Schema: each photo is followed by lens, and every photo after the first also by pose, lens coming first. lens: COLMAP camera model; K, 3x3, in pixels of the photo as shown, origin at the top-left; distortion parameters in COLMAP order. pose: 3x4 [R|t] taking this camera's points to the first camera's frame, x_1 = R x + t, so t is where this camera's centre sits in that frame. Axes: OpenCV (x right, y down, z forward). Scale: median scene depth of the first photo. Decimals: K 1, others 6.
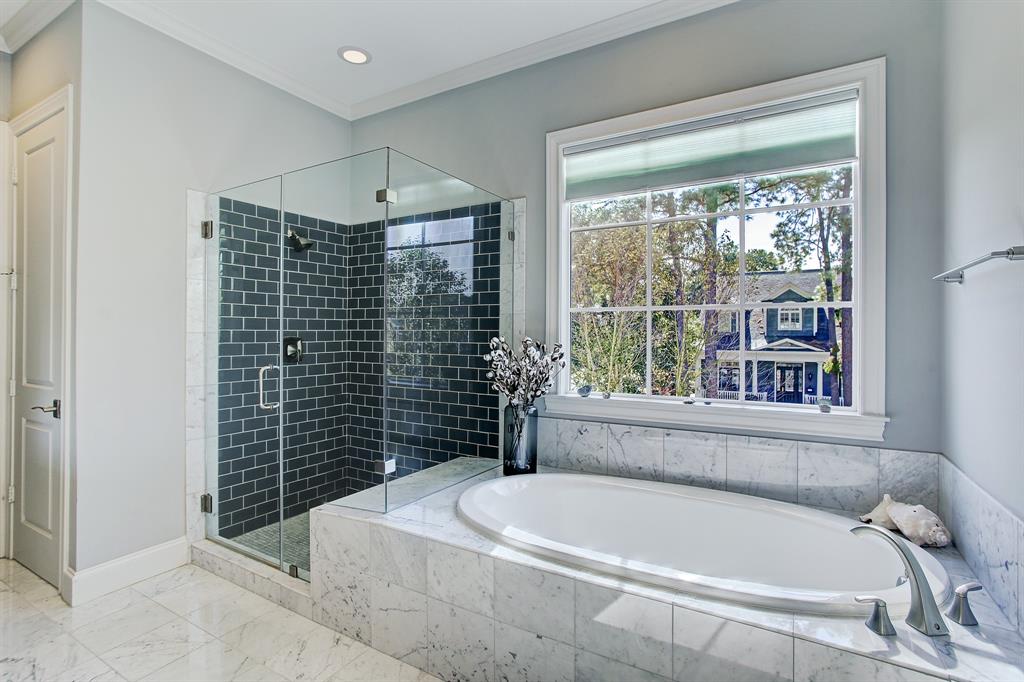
lens RADIAL K [[492.6, 0, 519.4], [0, 492.6, 332.8], [0, 0, 1]] dist [-0.082539, 0.030366]
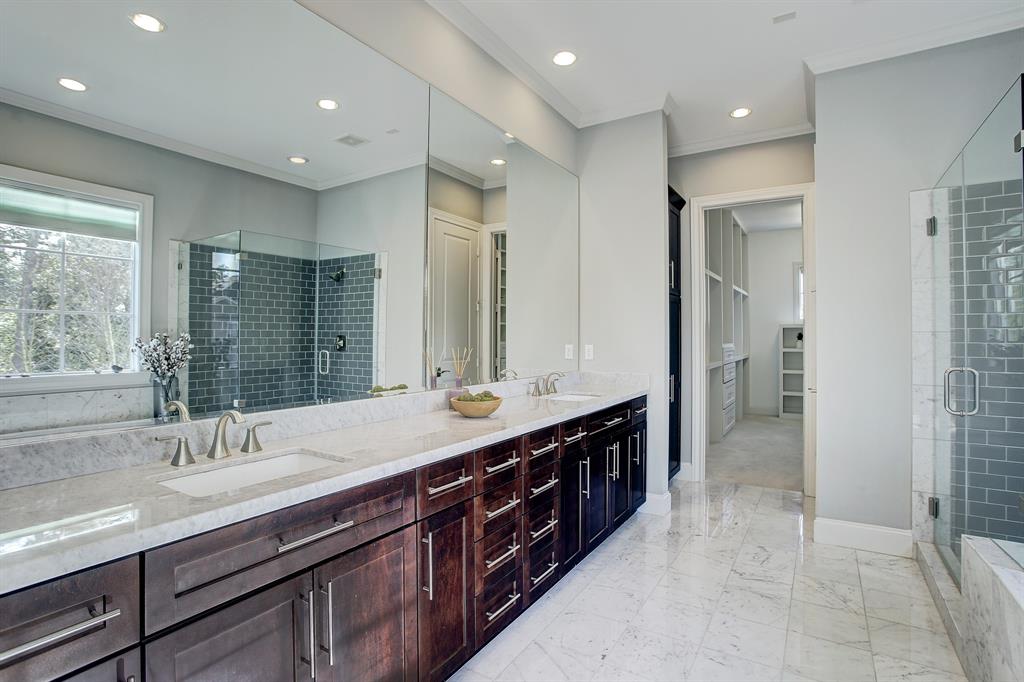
lens RADIAL K [[492.6, 0, 519.4], [0, 492.6, 332.8], [0, 0, 1]] dist [-0.082539, 0.030366]
pose [[-0.032692, -0.007257, -0.999439, 0.334644], [0.002585, 0.999970, -0.007345, 0.006857], [0.999462, -0.002824, -0.032673, 0.184853]]
